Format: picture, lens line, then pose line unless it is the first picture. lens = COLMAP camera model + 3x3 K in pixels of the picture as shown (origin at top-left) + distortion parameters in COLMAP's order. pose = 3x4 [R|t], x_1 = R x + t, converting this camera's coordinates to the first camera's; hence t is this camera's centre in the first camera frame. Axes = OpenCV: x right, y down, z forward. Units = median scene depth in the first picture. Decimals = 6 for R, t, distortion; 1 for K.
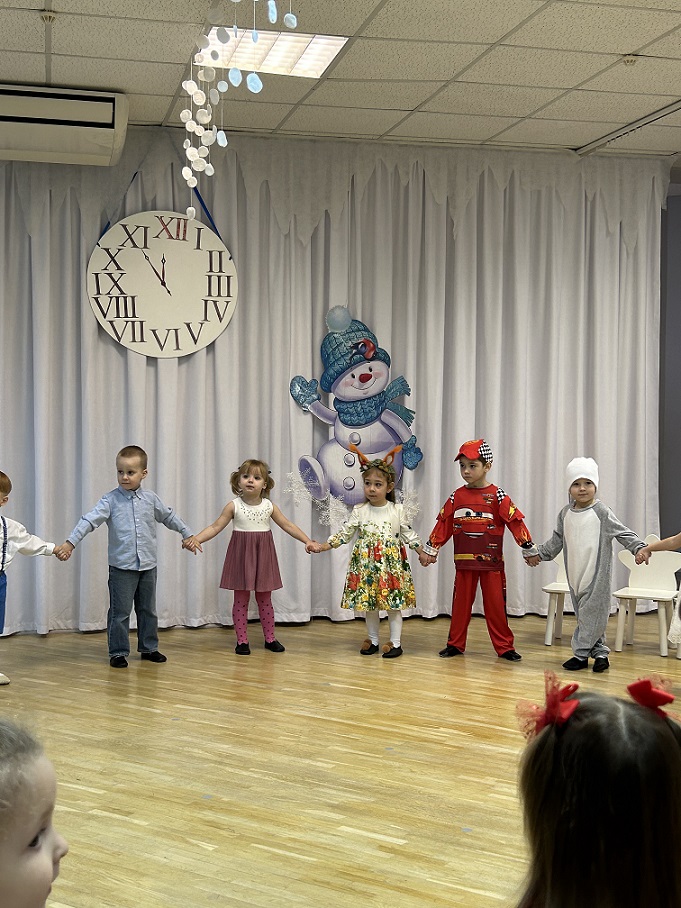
lens RADIAL K [[1241.4, 0, 341.2], [0, 1241.4, 446.2], [0, 0, 1]] dist [0.001089, 0.000000]
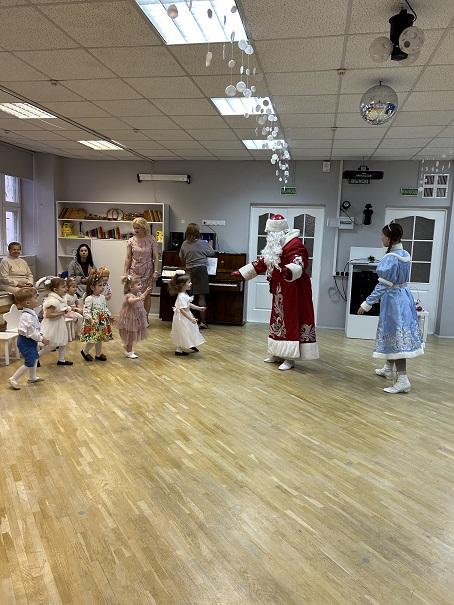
lens RADIAL K [[450.6, 0, 225.5], [0, 450.6, 300.2], [0, 0, 1]] dist [-0.002635, -0.024826]
pose [[-0.907669, -0.096277, 0.408493, -0.208862], [-0.029702, 0.985627, 0.166302, -0.060355], [-0.418633, 0.138814, -0.897484, 0.956445]]
